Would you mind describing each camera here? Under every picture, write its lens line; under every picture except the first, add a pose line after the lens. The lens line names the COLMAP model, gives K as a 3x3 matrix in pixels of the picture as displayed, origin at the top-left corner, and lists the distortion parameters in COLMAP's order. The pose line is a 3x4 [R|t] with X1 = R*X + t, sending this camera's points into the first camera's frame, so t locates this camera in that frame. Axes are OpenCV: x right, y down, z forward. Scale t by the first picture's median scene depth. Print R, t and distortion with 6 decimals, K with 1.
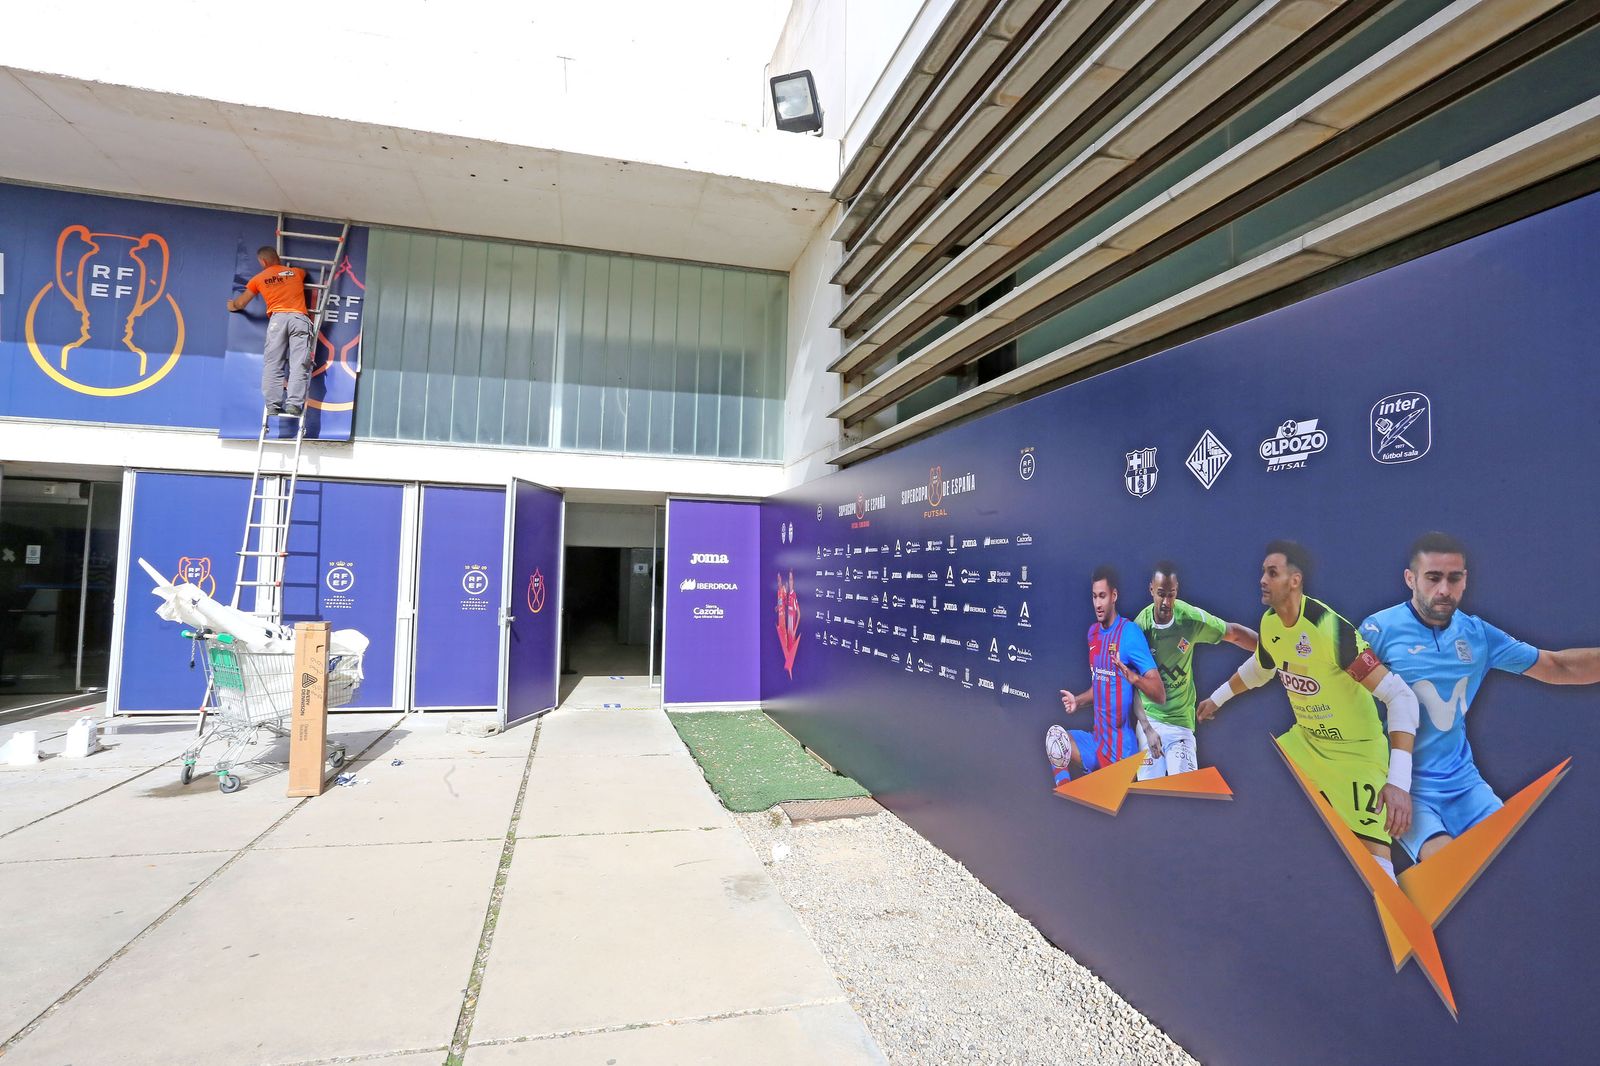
lens RADIAL K [[787.6, 0, 800.0], [0, 787.6, 533.0], [0, 0, 1]] dist [-0.070851, 0.031648]
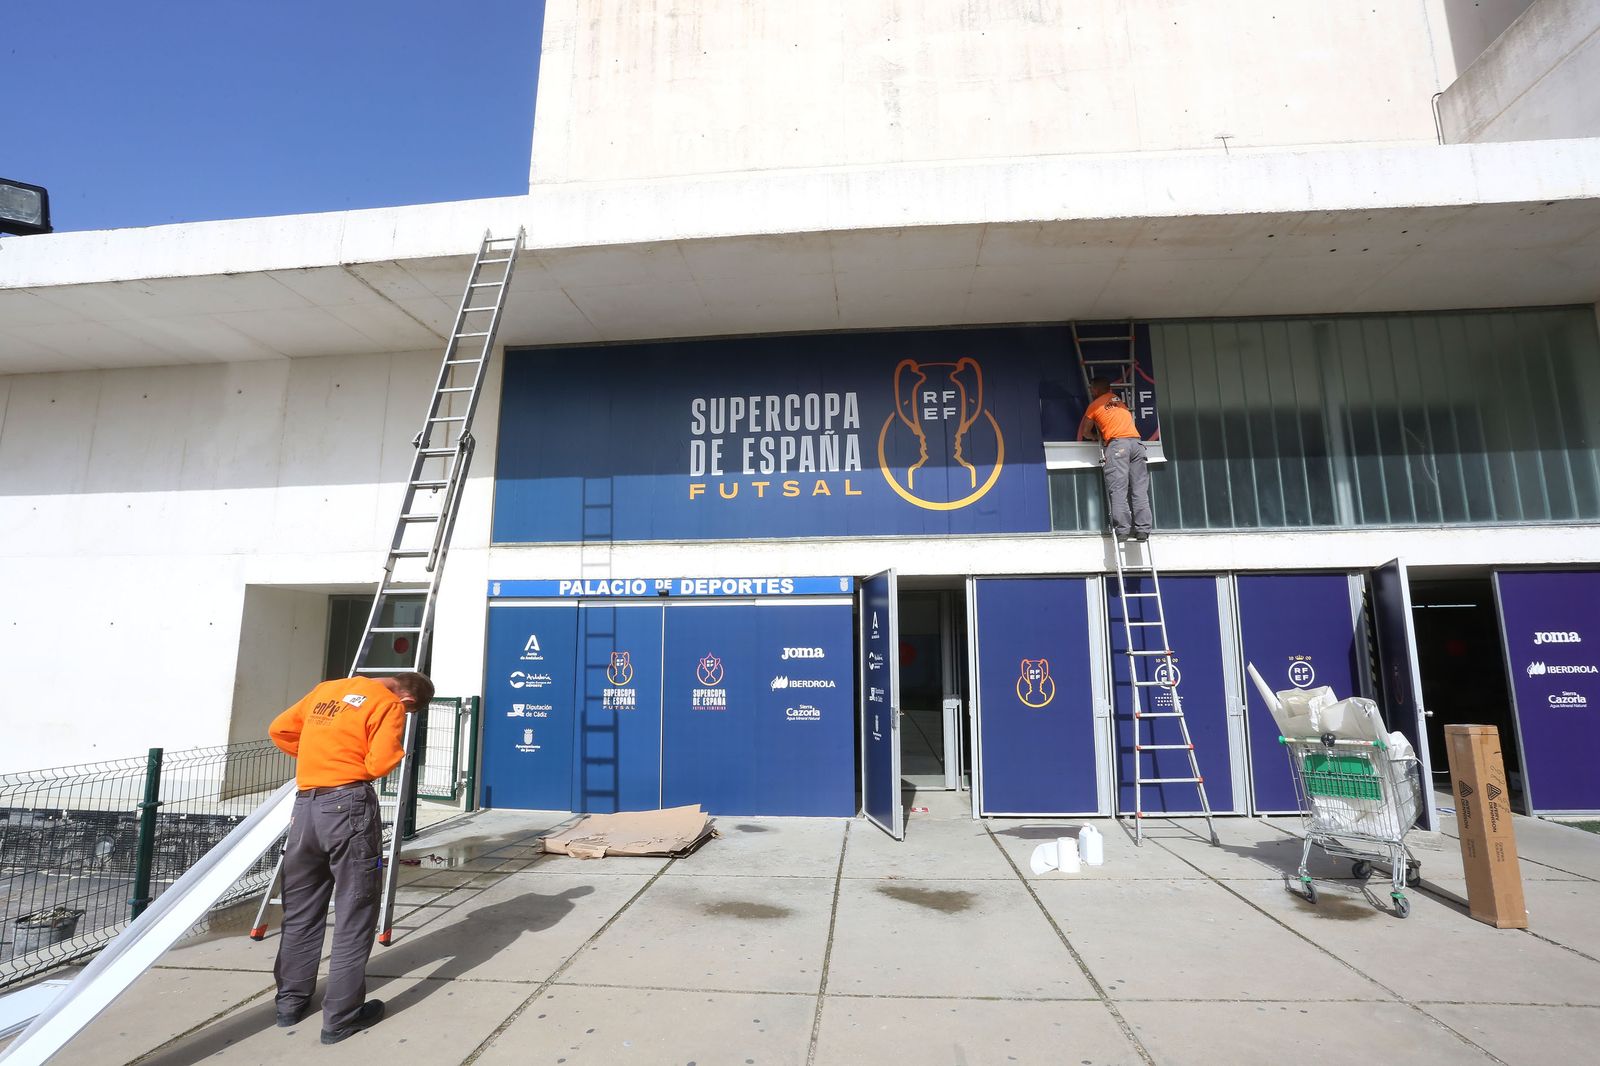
lens RADIAL K [[787.6, 0, 800.0], [0, 787.6, 533.0], [0, 0, 1]] dist [-0.070851, 0.031648]
pose [[0.935481, -0.086918, -0.342522, -0.720034], [0.046917, 0.991247, -0.123400, -0.021194], [0.350250, 0.099369, 0.931371, -0.095601]]
